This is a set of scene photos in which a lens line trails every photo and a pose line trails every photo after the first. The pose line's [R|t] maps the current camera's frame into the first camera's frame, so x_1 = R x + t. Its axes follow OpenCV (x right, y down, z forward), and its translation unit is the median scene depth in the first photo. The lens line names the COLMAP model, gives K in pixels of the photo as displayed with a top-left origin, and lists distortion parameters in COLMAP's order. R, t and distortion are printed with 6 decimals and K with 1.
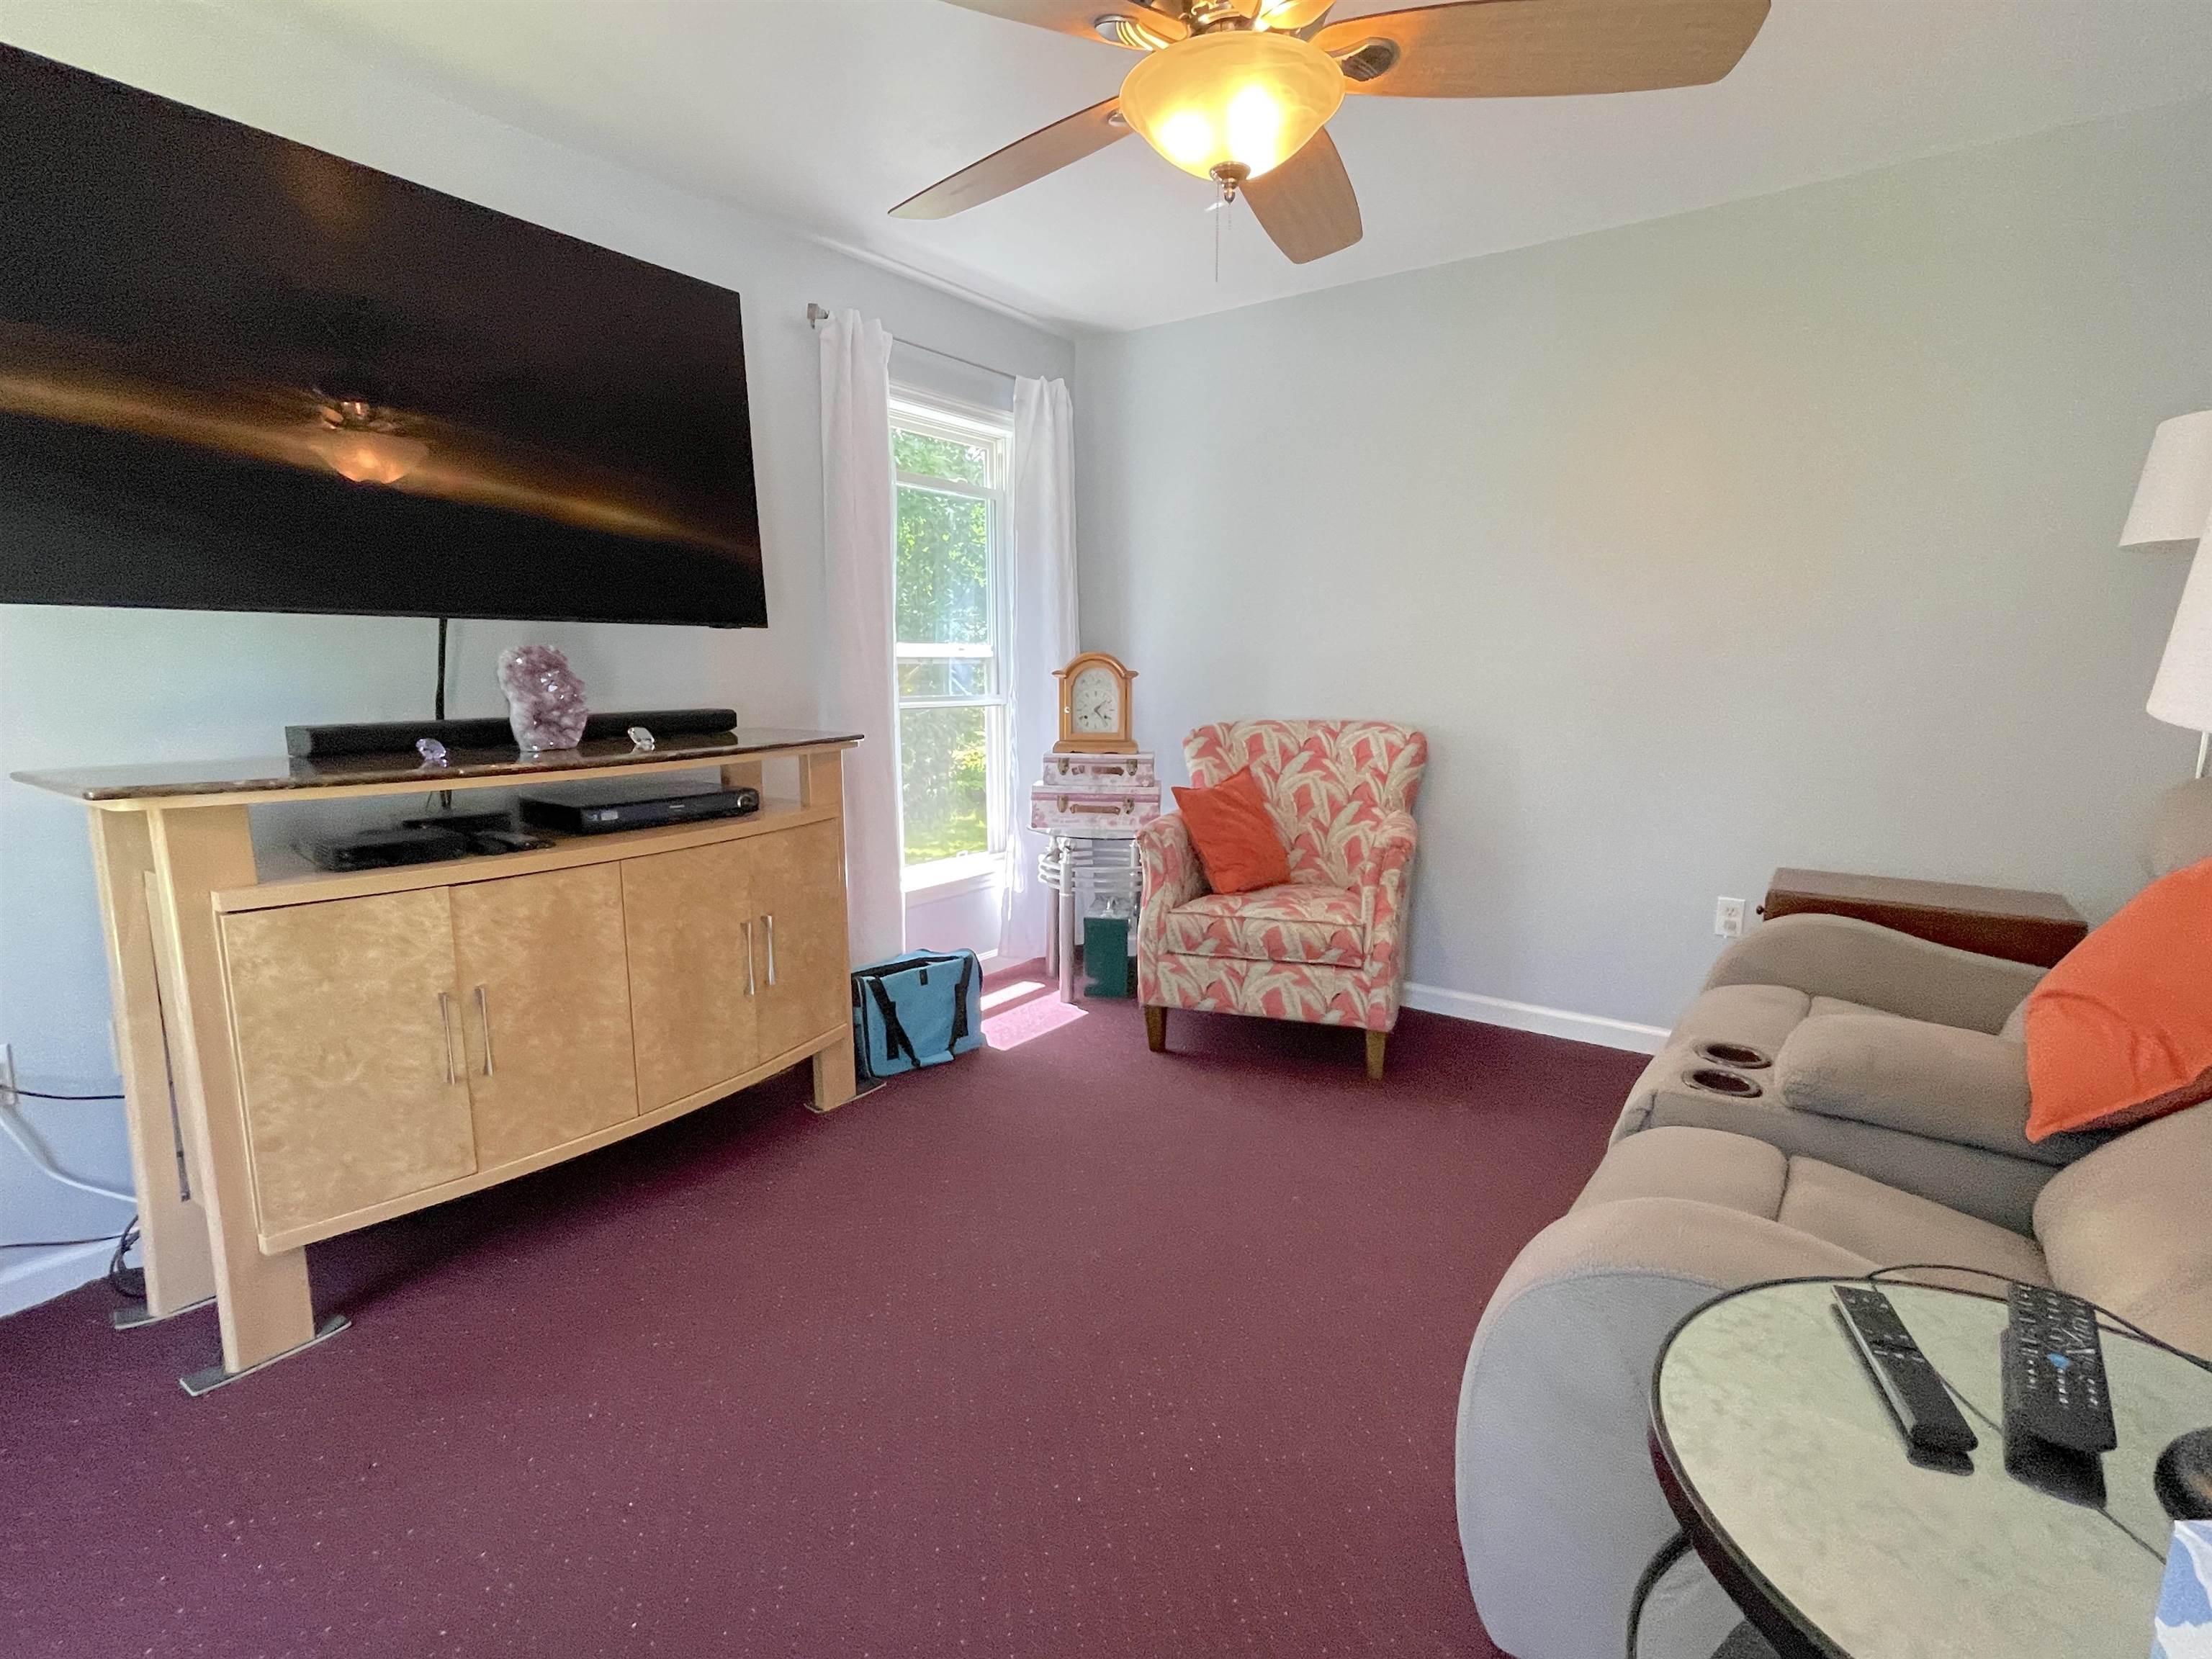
lens RADIAL K [[1059.4, 0, 1106.8], [0, 1059.4, 833.8], [0, 0, 1]] dist [-0.001210, -0.000085]
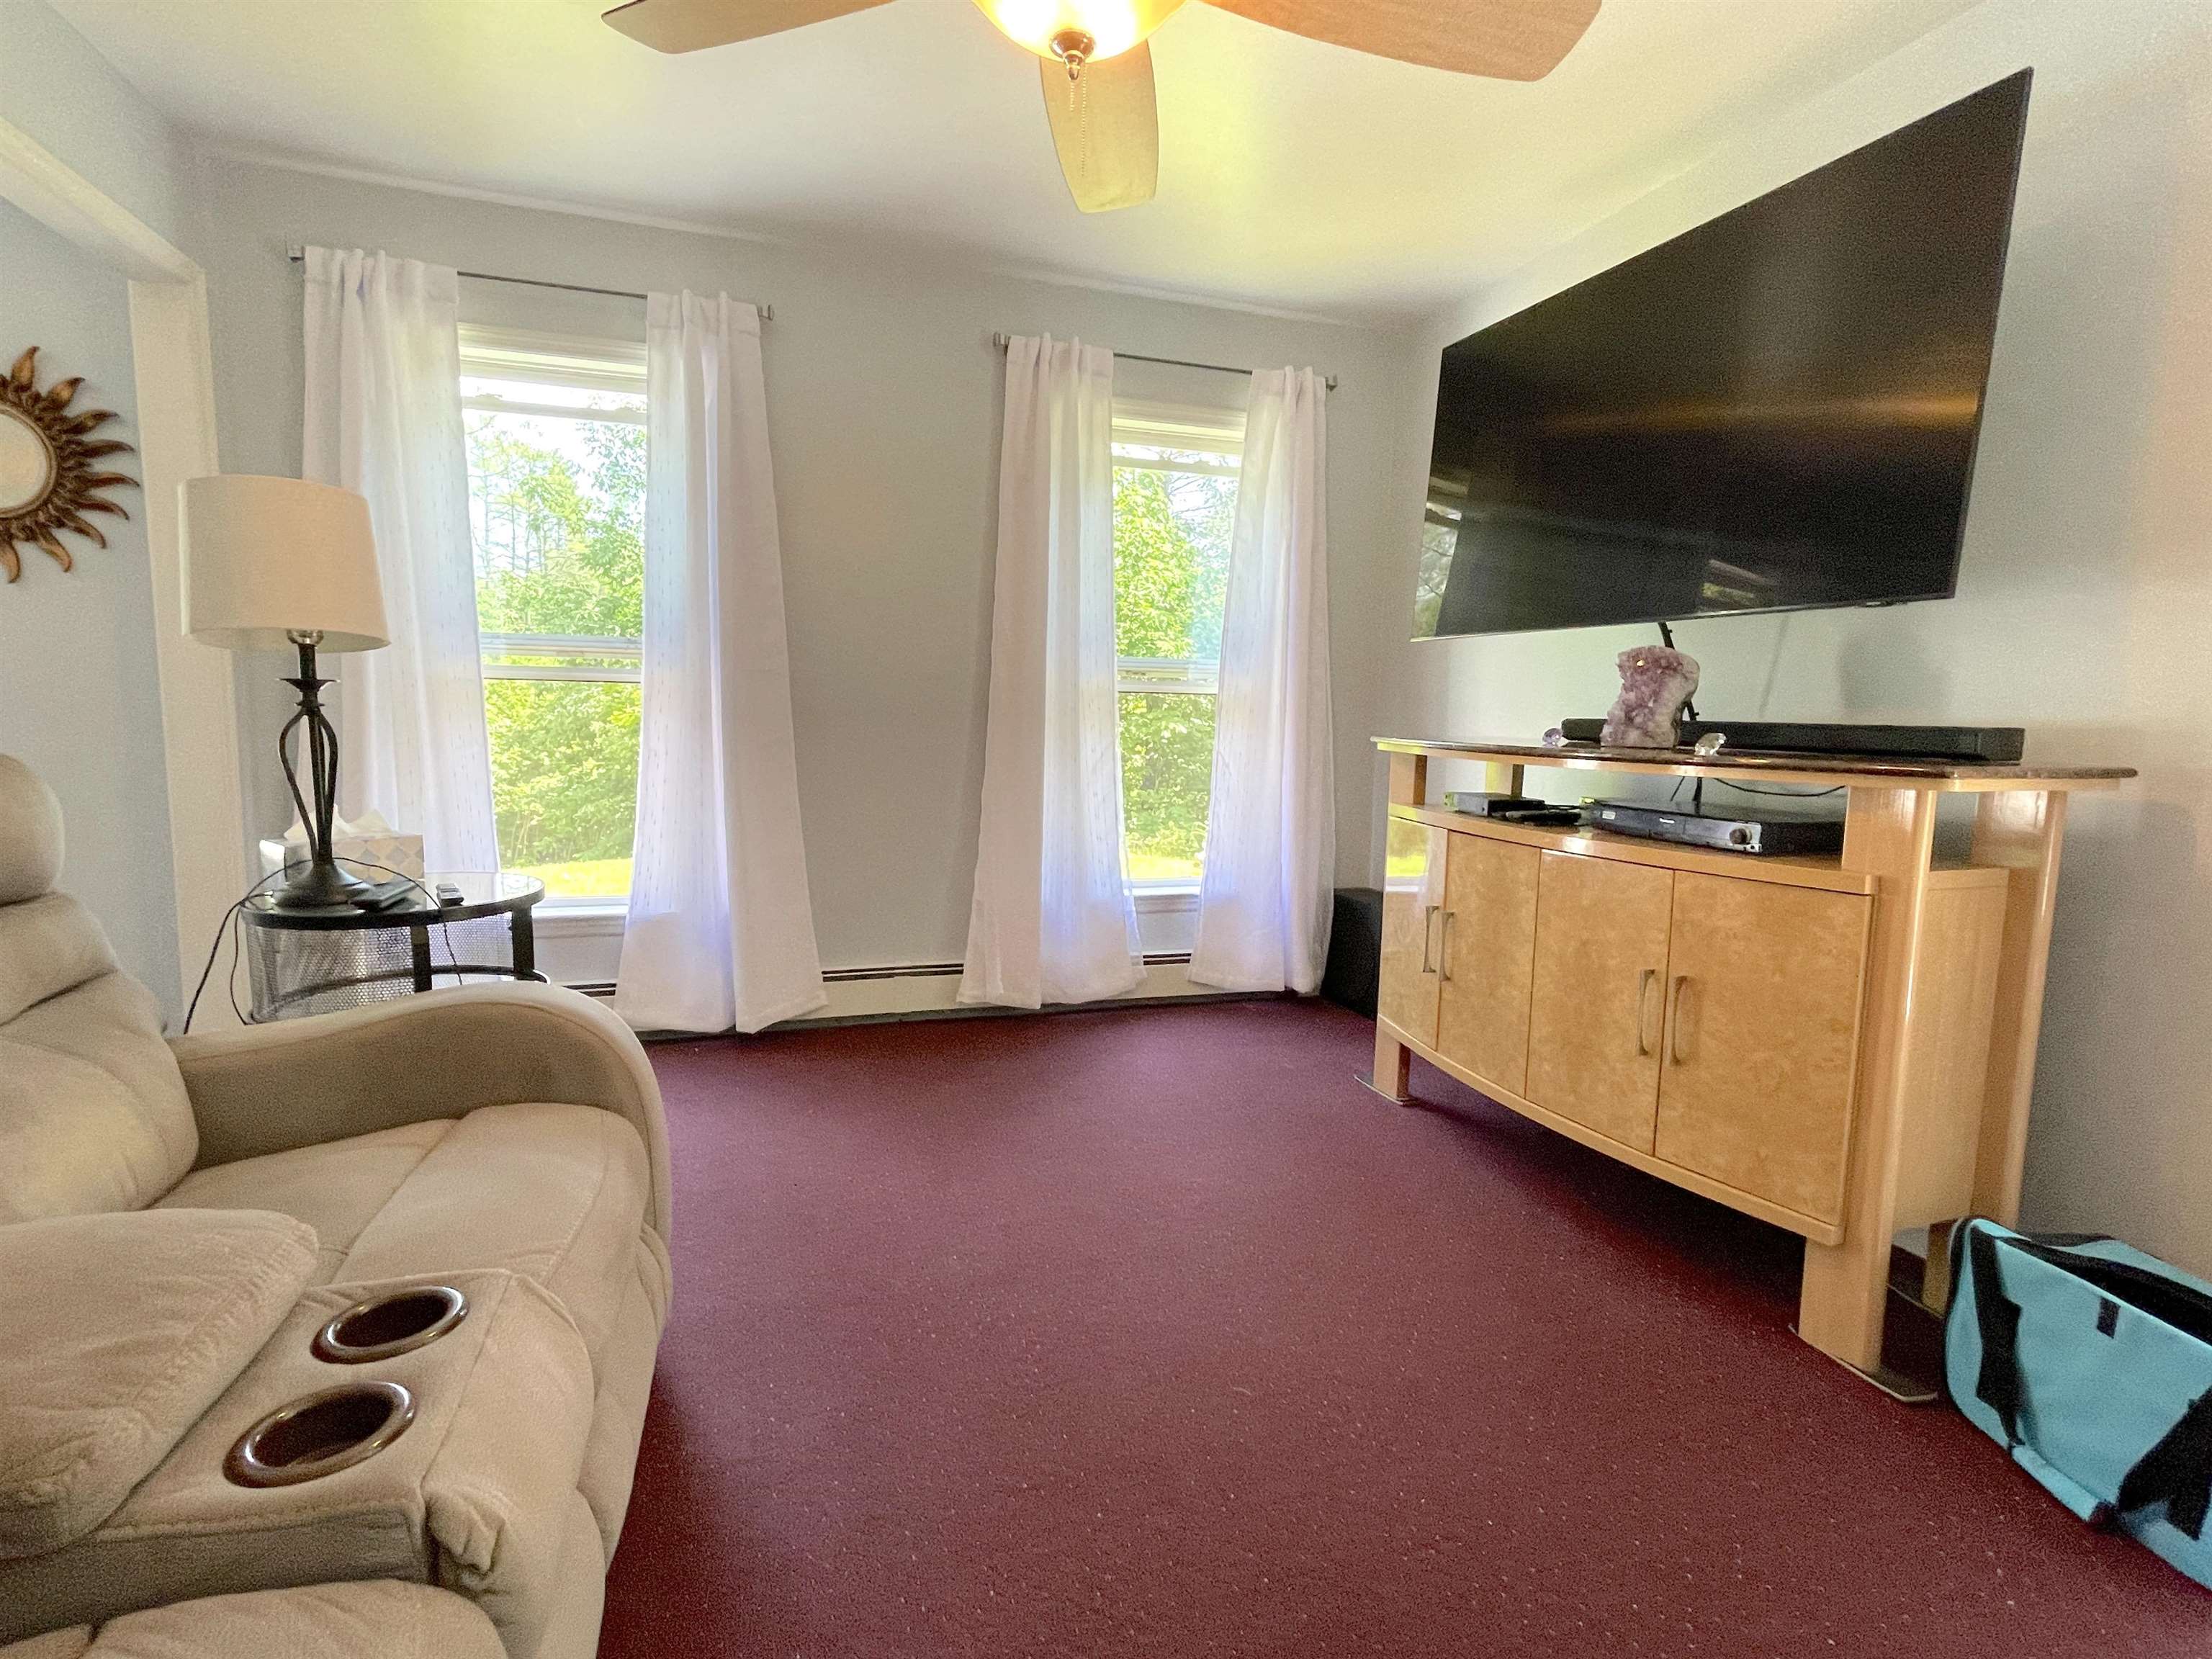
lens RADIAL K [[1059.4, 0, 1109.4], [0, 1059.4, 824.3], [0, 0, 1]] dist [-0.001210, -0.000085]
pose [[-0.598077, 0.077242, -0.797707, 0.594099], [-0.141297, 0.969591, 0.199823, -0.139411], [0.788884, 0.232223, -0.568976, 1.174022]]
